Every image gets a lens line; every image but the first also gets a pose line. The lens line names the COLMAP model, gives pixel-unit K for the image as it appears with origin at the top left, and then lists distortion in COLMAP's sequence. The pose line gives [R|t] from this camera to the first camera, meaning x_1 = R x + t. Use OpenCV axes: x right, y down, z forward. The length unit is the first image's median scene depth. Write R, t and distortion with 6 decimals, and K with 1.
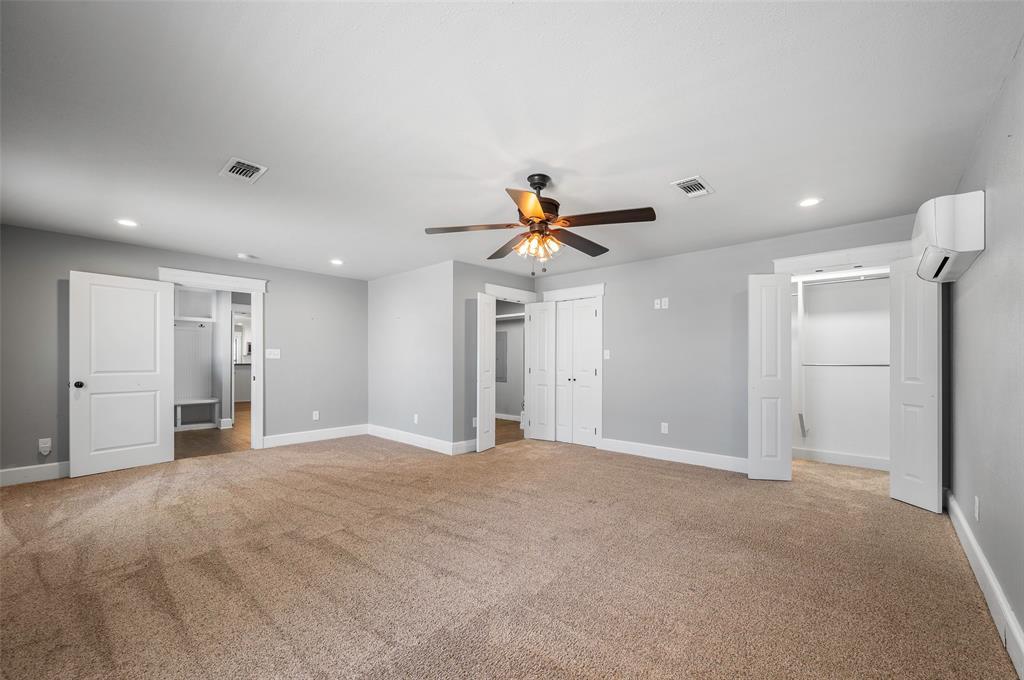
lens RADIAL K [[411.6, 0, 511.8], [0, 411.6, 357.8], [0, 0, 1]] dist [0.000351, 0.000607]
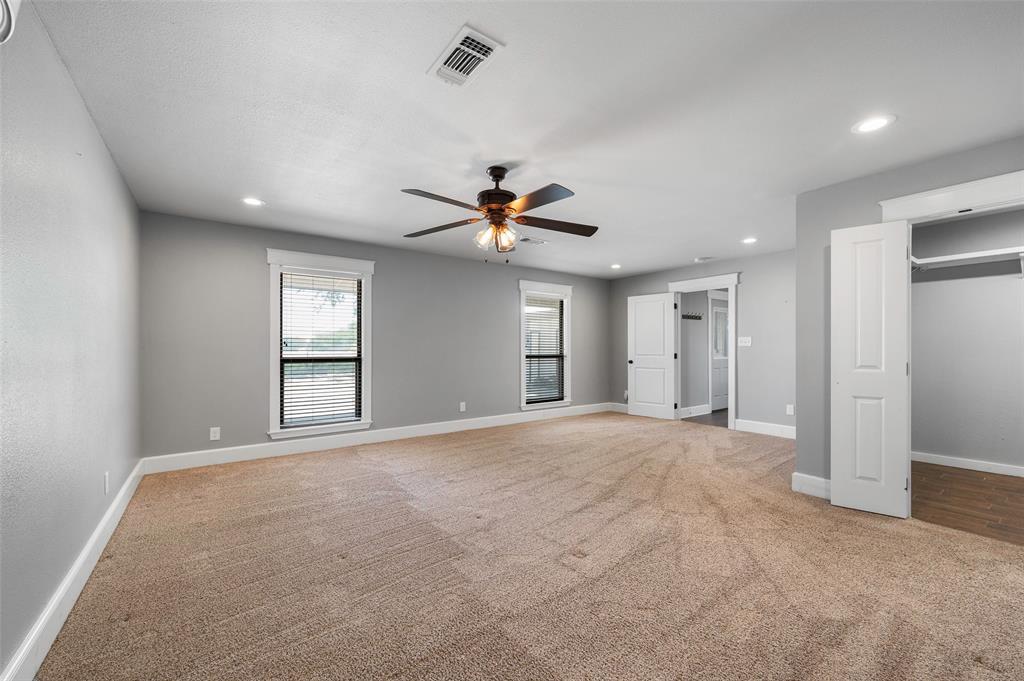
lens RADIAL K [[411.6, 0, 511.8], [0, 411.6, 358.3], [0, 0, 1]] dist [0.000351, 0.000607]
pose [[-0.207715, 0.029272, -0.977751, 0.620062], [0.008181, 0.999569, 0.028187, -0.002372], [0.978155, -0.002144, -0.207865, 0.714191]]
